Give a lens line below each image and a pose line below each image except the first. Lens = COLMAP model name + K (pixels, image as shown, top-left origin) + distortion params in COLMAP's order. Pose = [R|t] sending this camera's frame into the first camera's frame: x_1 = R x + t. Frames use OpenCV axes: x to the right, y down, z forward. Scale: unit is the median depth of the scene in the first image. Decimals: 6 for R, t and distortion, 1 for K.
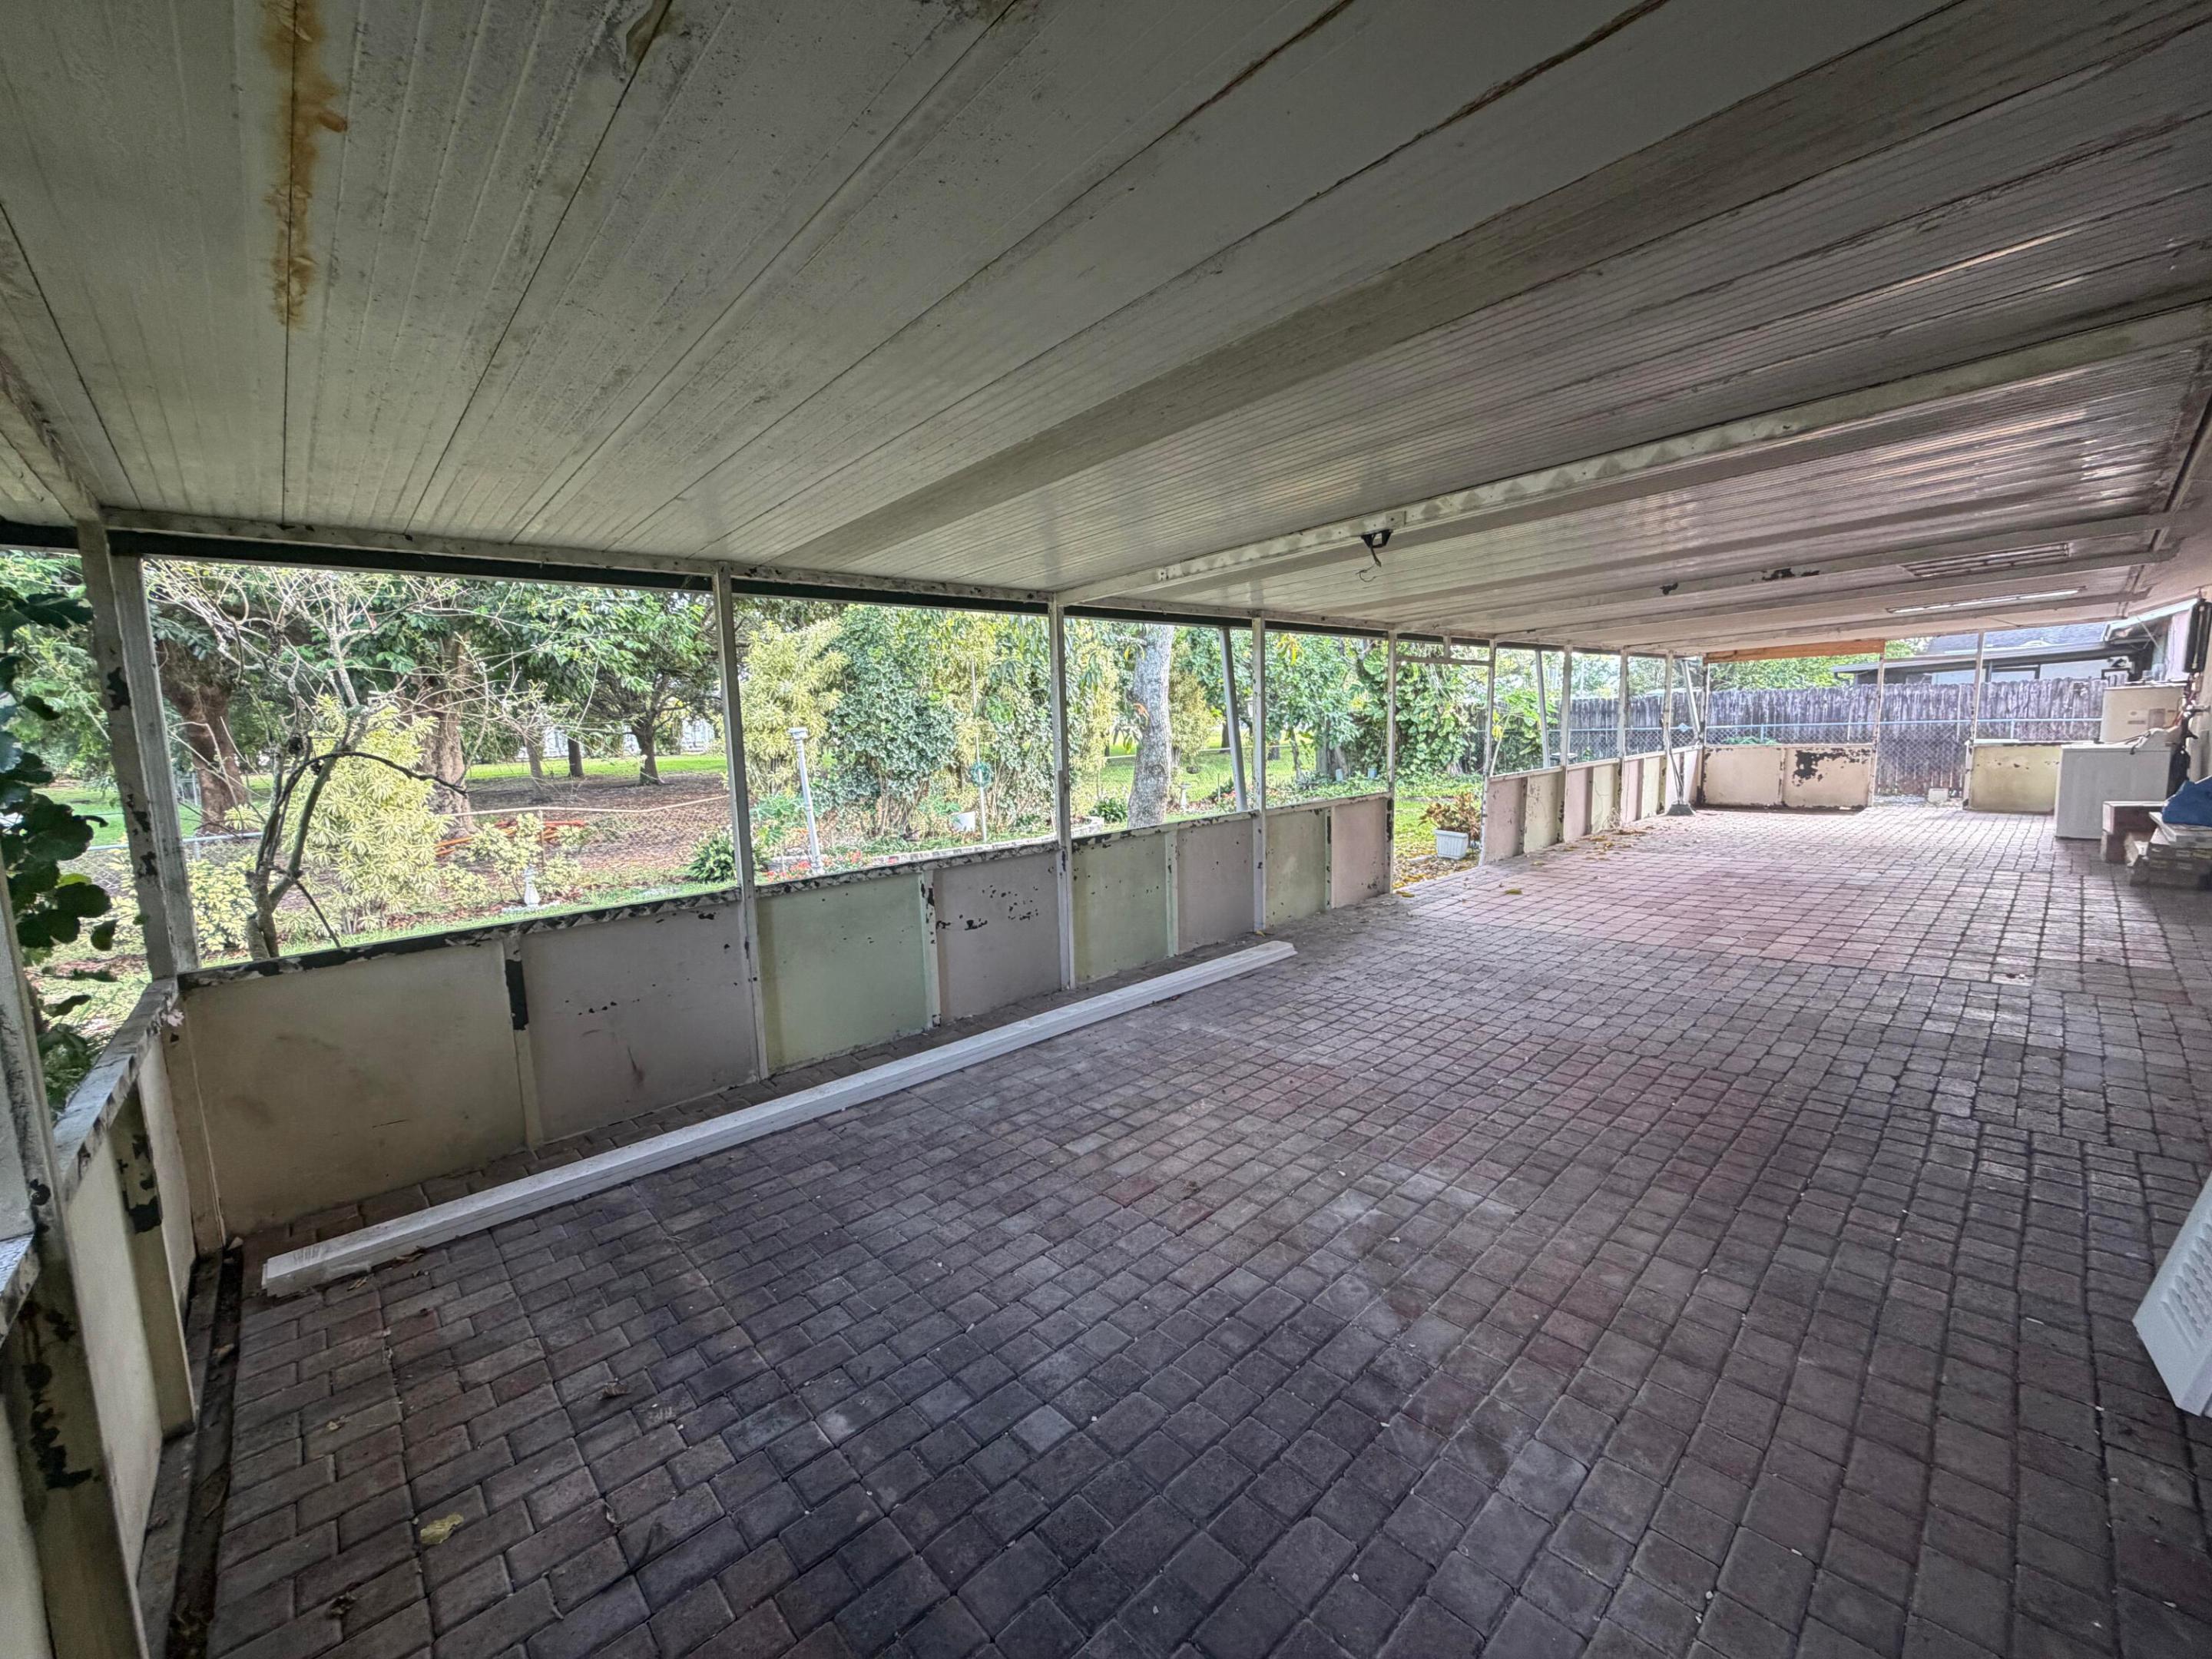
lens RADIAL K [[883.2, 0, 1101.6], [0, 883.2, 830.4], [0, 0, 1]] dist [-0.000201, 0.000504]
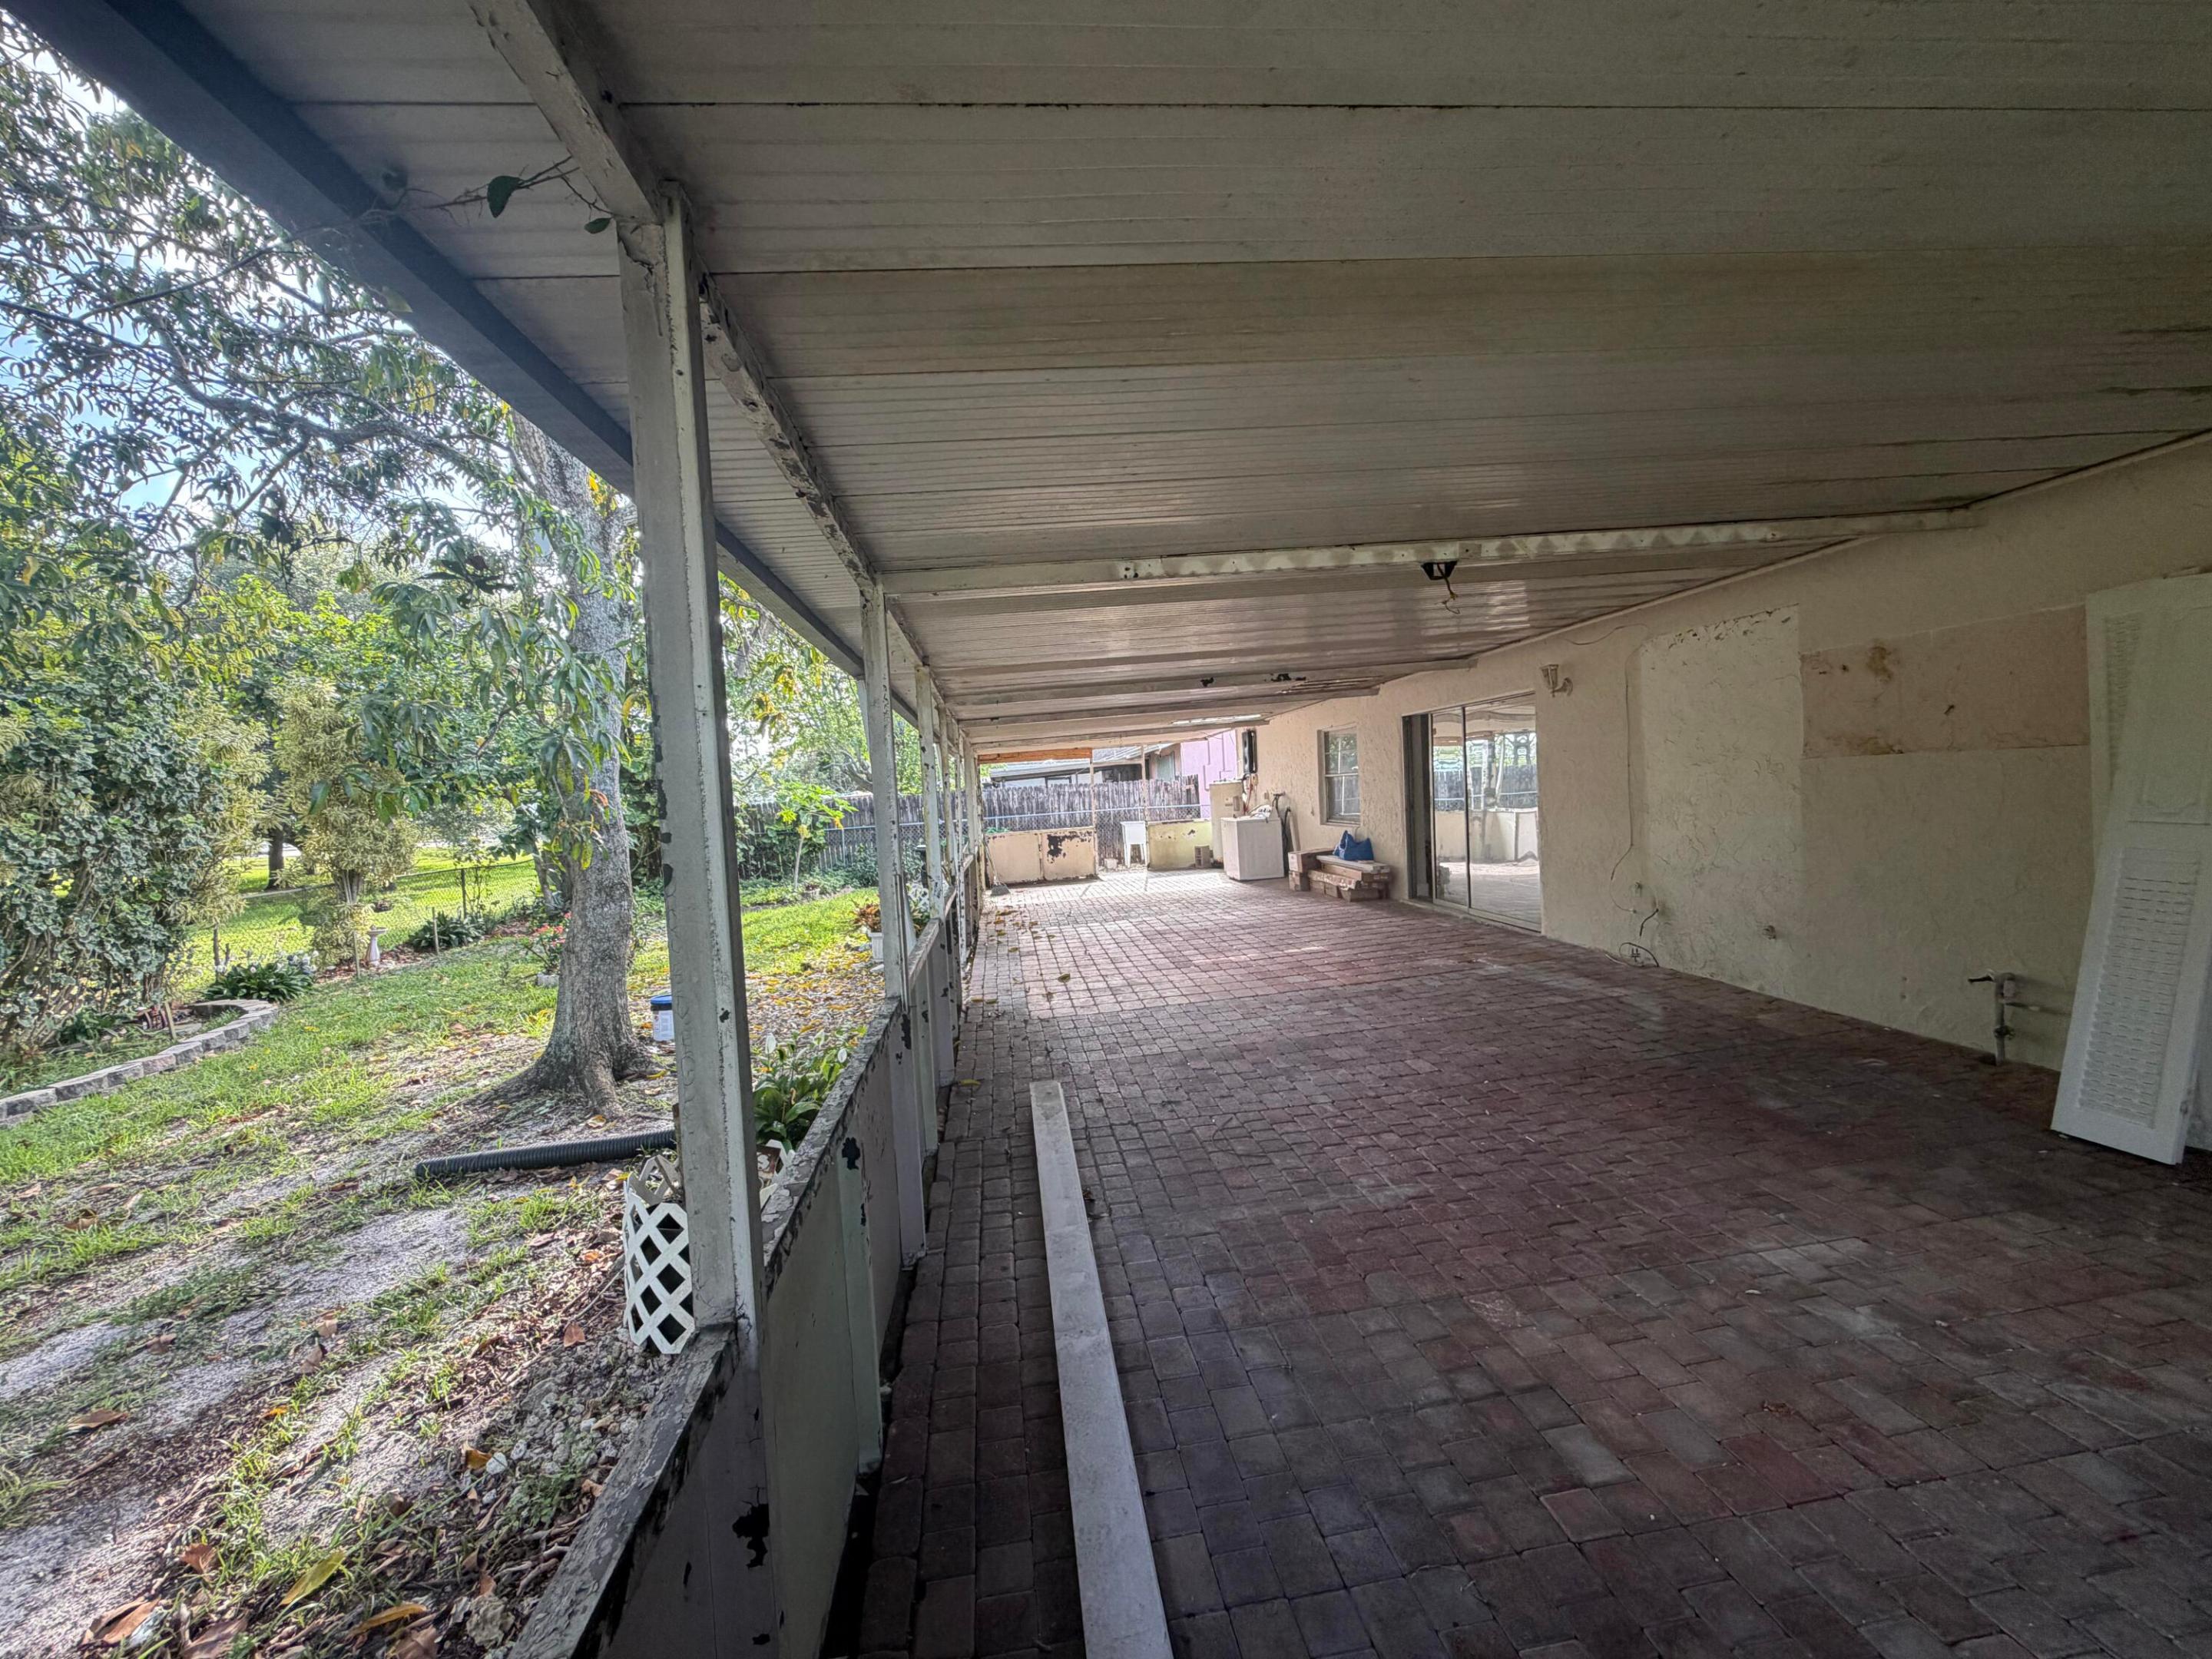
lens RADIAL K [[883.2, 0, 1101.6], [0, 883.2, 830.4], [0, 0, 1]] dist [-0.000201, 0.000504]
pose [[0.585712, -0.036518, 0.809697, -0.512853], [0.137408, 0.988998, -0.054792, -0.055097], [-0.798787, 0.143351, 0.584285, 0.649064]]
